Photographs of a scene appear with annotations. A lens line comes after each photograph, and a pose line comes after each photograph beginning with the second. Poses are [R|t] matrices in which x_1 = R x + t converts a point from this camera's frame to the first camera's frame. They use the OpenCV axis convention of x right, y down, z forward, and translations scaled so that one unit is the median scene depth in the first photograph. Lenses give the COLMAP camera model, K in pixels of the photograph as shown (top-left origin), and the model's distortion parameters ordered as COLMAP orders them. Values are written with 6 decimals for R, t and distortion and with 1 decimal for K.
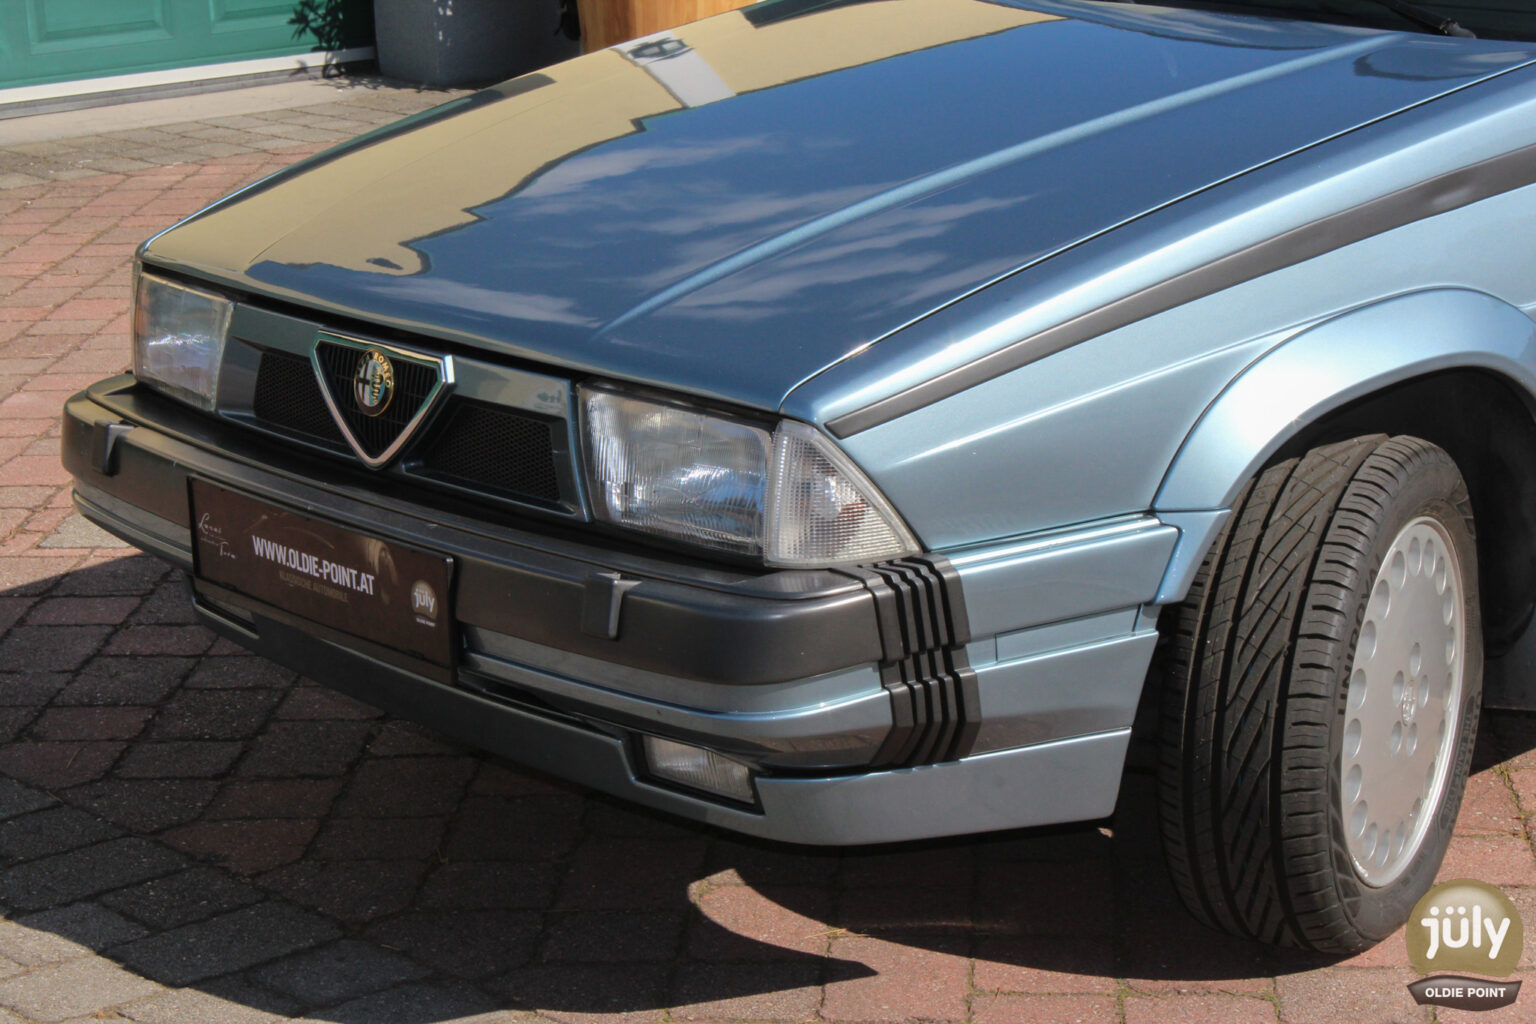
lens RADIAL K [[3620.8, 0, 768.0], [0, 3620.8, 512.0], [0, 0, 1]] dist [0.074723, 0.190000]
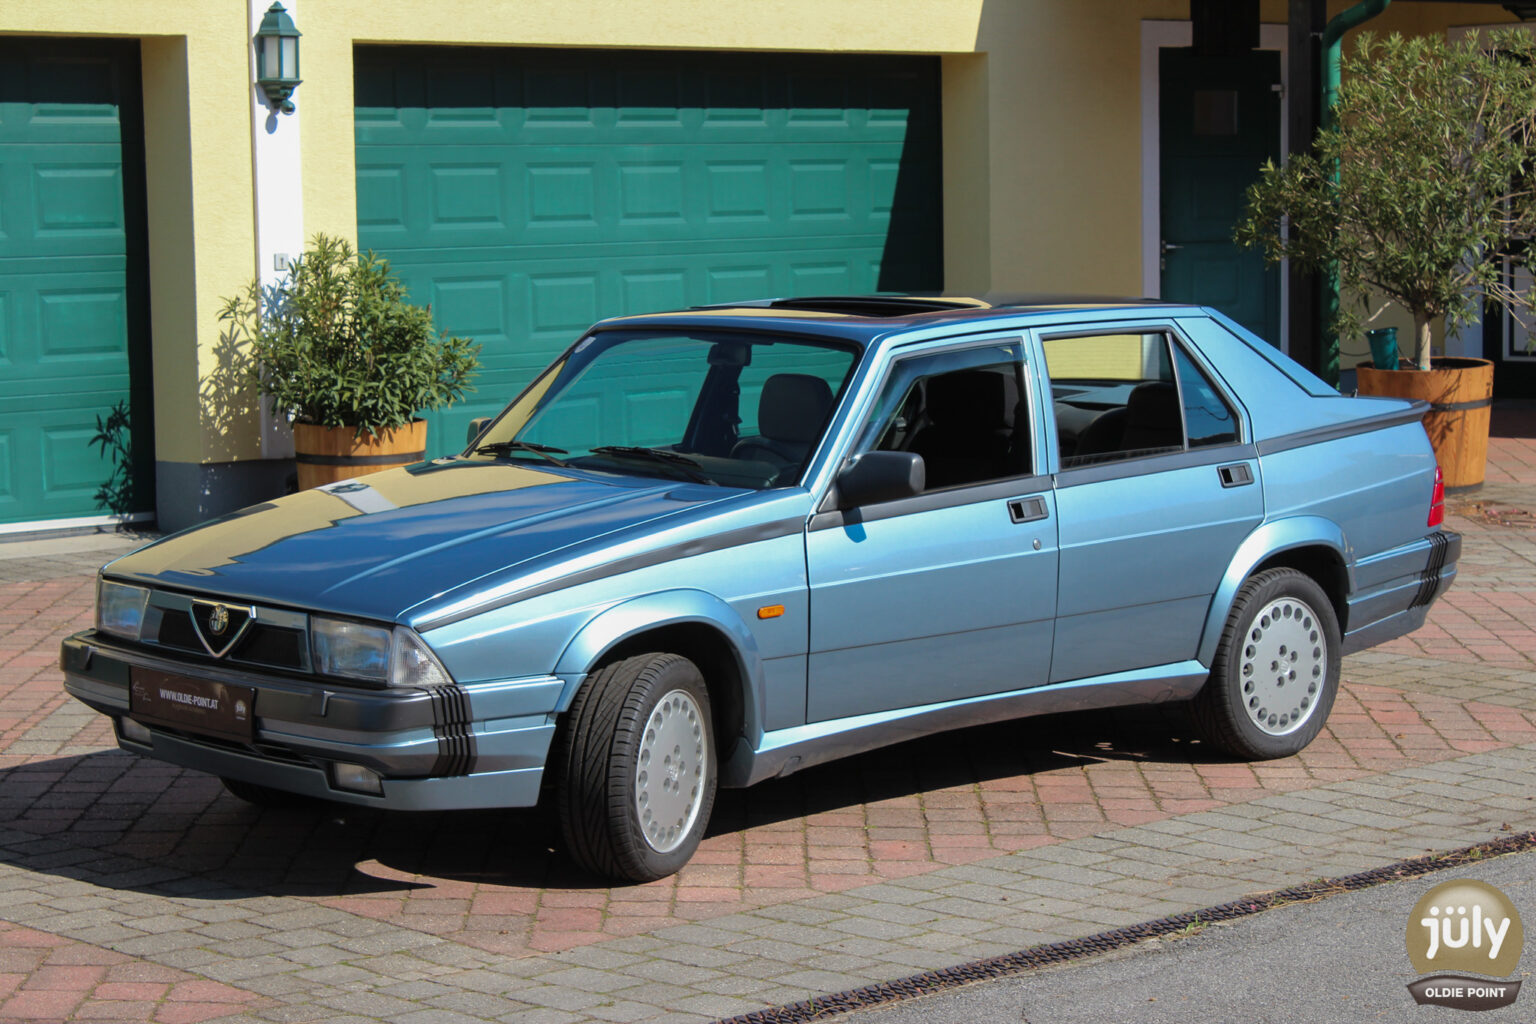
lens RADIAL K [[3620.8, 0, 768.0], [0, 3620.8, 512.0], [0, 0, 1]] dist [0.074723, 0.190000]
pose [[0.996249, 0.024804, 0.082896, 0.044807], [-0.012641, 0.989476, -0.144146, 0.225725], [-0.085599, 0.142558, 0.986078, -1.308266]]
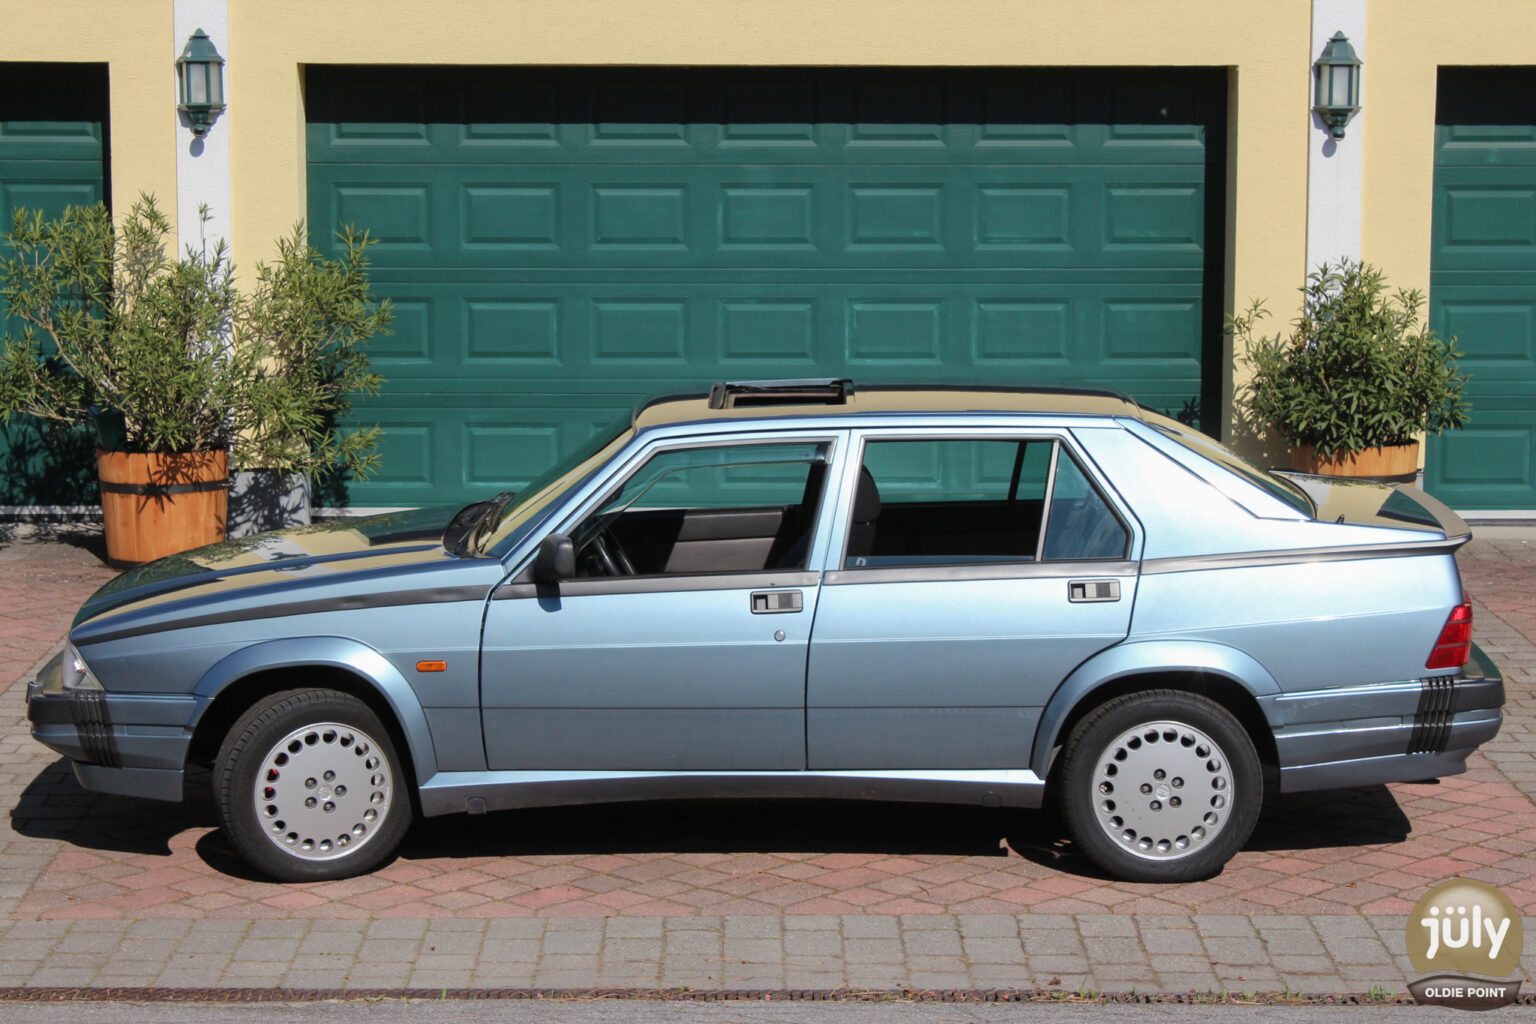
lens RADIAL K [[3620.8, 0, 768.0], [0, 3620.8, 512.0], [0, 0, 1]] dist [0.074723, 0.190000]
pose [[0.745843, 0.120125, -0.655201, 2.214775], [-0.182539, 0.982811, -0.027603, -0.139952], [0.640623, 0.140187, 0.754951, -0.858445]]
